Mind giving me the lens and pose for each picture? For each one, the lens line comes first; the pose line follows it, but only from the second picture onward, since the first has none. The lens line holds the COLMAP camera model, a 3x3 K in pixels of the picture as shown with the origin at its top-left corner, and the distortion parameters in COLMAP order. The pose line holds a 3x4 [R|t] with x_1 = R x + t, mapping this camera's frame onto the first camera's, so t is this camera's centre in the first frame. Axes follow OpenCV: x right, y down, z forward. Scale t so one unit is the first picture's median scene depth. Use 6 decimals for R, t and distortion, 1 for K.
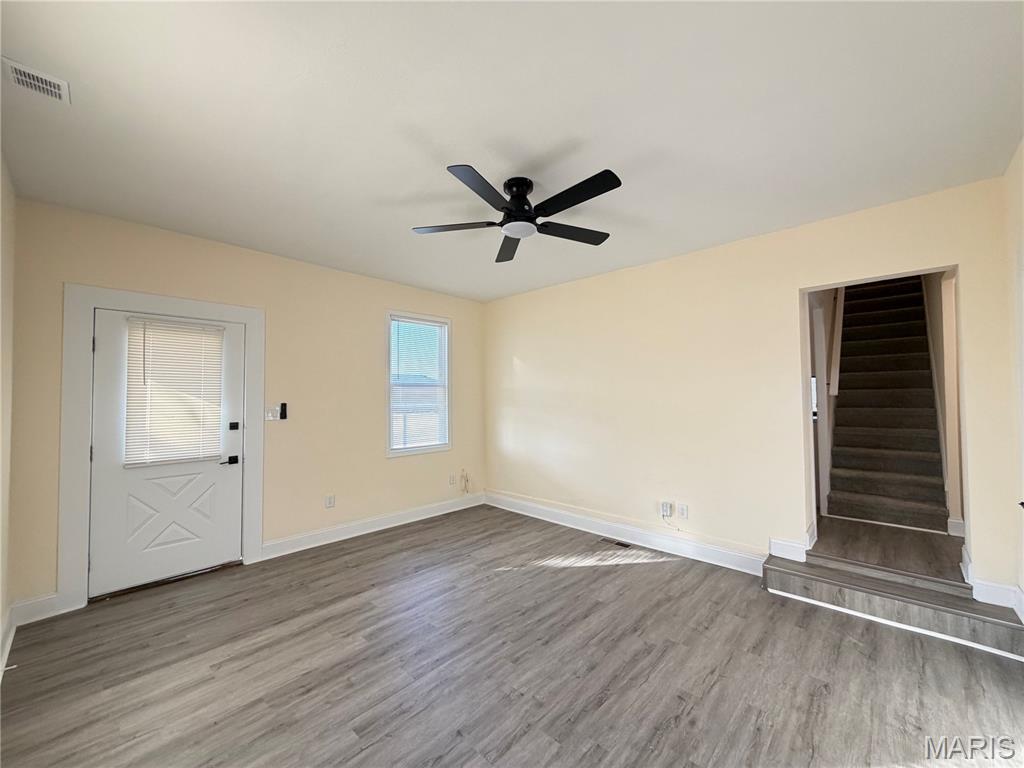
lens RADIAL K [[408.6, 0, 507.5], [0, 408.6, 383.8], [0, 0, 1]] dist [-0.000142, 0.000012]
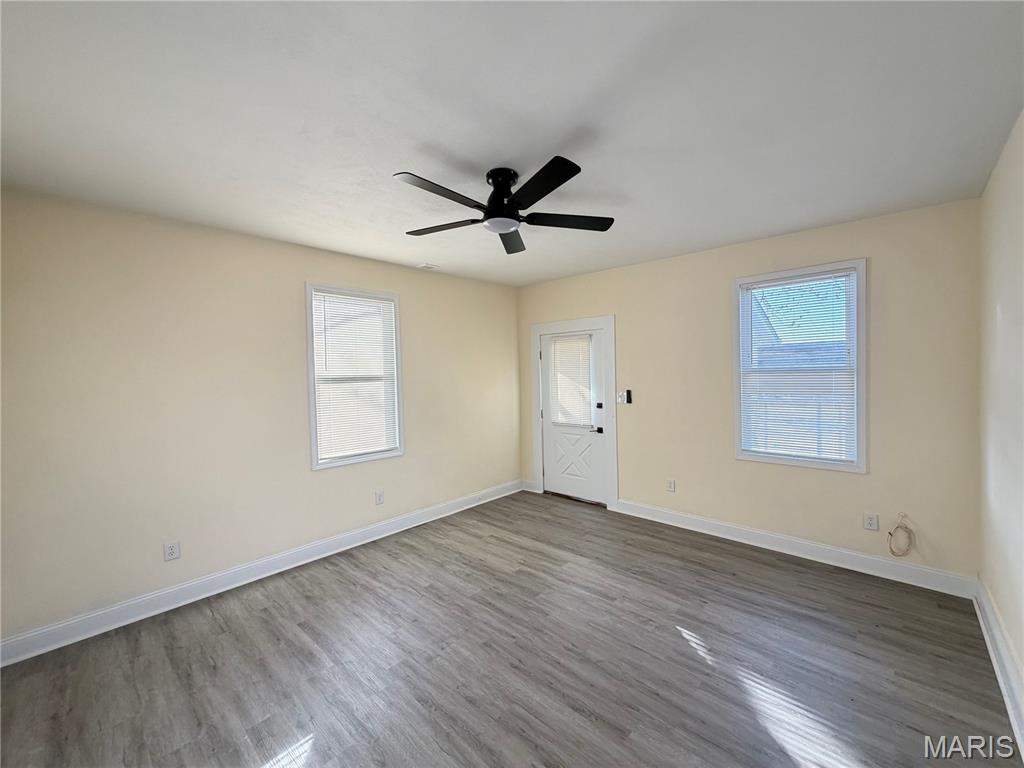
lens RADIAL K [[408.6, 0, 511.2], [0, 408.6, 383.0], [0, 0, 1]] dist [-0.000142, 0.000012]
pose [[0.012679, 0.030046, -0.999468, 0.788480], [0.046320, 0.998458, 0.030603, -0.031268], [0.998846, -0.046683, 0.011268, 0.793320]]
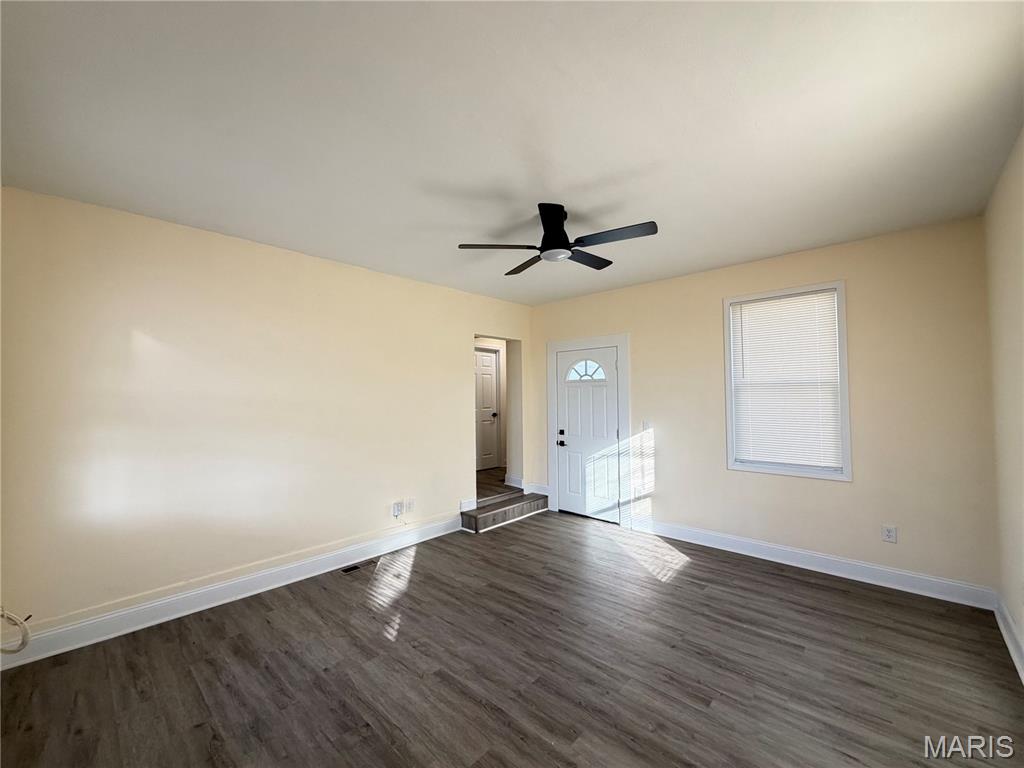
lens RADIAL K [[408.6, 0, 508.9], [0, 408.6, 383.8], [0, 0, 1]] dist [-0.000142, 0.000012]
pose [[-0.008383, 0.044714, 0.998965, -0.871450], [-0.016774, 0.998853, -0.044850, 0.028198], [-0.999824, -0.017133, -0.007624, 0.904999]]
